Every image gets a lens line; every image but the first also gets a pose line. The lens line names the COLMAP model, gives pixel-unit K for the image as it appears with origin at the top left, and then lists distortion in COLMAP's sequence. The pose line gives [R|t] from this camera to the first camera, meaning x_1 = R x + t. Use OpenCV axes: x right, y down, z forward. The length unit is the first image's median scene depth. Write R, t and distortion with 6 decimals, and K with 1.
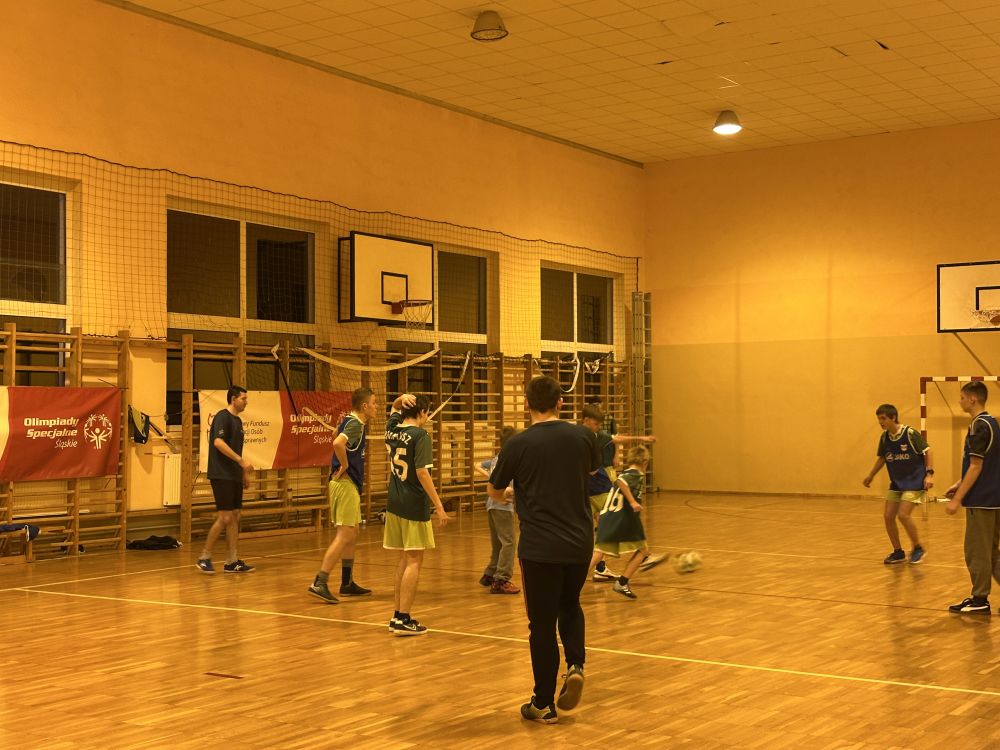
lens RADIAL K [[1408.9, 0, 500.2], [0, 1408.9, 361.9], [0, 0, 1]] dist [0.148911, -0.050217]
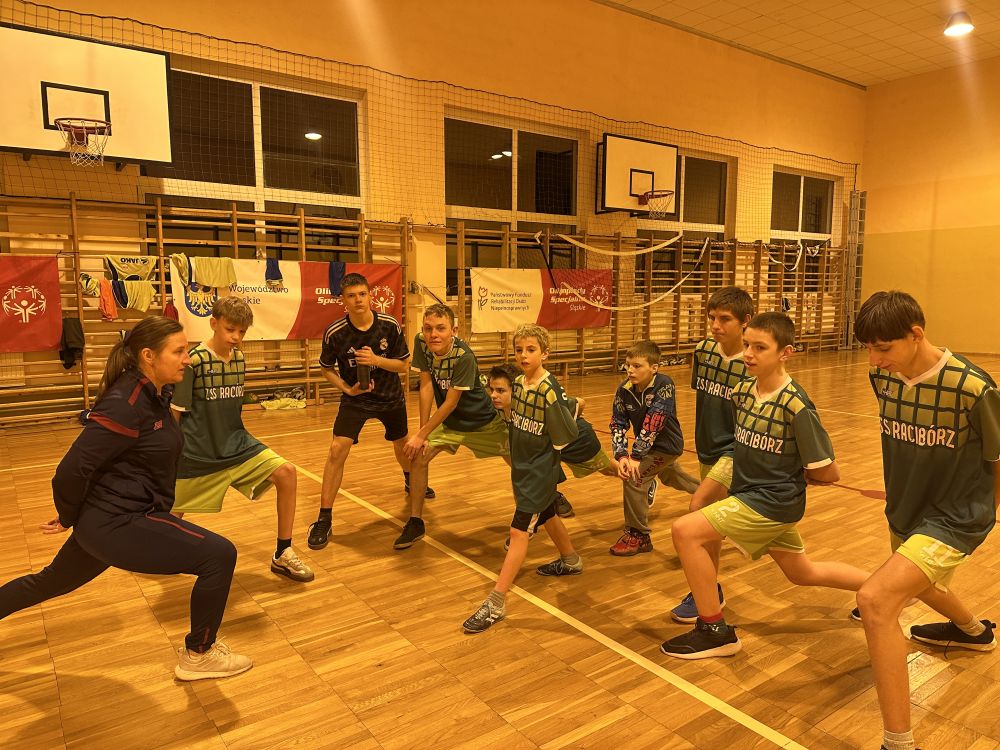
lens RADIAL K [[699.5, 0, 492.1], [0, 699.5, 376.0], [0, 0, 1]] dist [0.136904, -0.220352]
pose [[0.942082, 0.042080, -0.332732, 0.014468], [0.010010, 0.988128, 0.153307, 0.017607], [0.335233, -0.147759, 0.930476, 0.367008]]
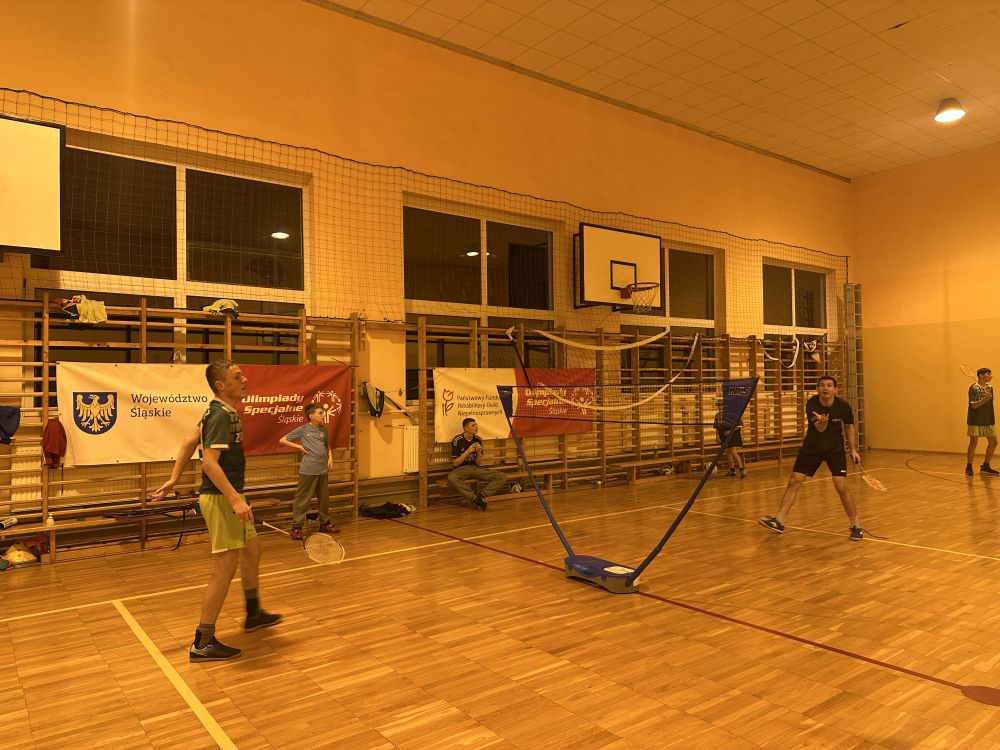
lens RADIAL K [[699.5, 0, 492.1], [0, 699.5, 376.0], [0, 0, 1]] dist [0.136904, -0.220352]
pose [[0.947672, -0.014631, -0.318910, 0.003136], [0.021470, 0.999609, 0.017939, 0.015511], [0.318523, -0.023848, 0.947615, 0.444045]]
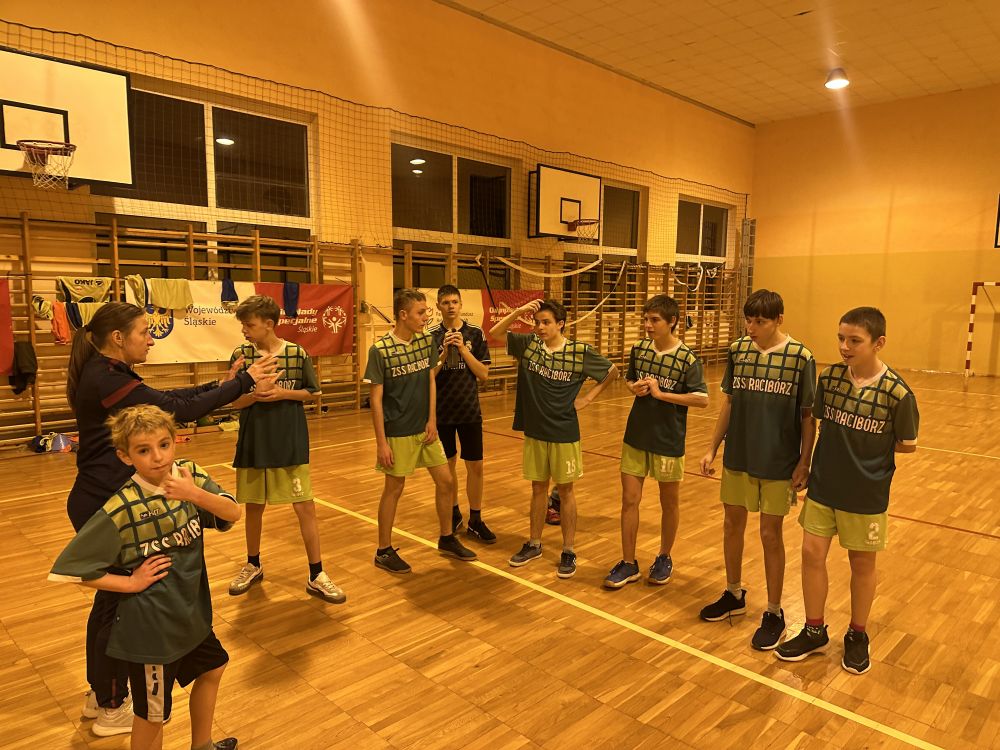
lens RADIAL K [[701.1, 0, 502.0], [0, 701.1, 382.6], [0, 0, 1]] dist [0.115344, -0.152102]
pose [[0.984407, 0.036806, -0.172012, -0.019072], [-0.009460, 0.987526, 0.157171, 0.002953], [0.175651, -0.153093, 0.972476, 0.330163]]
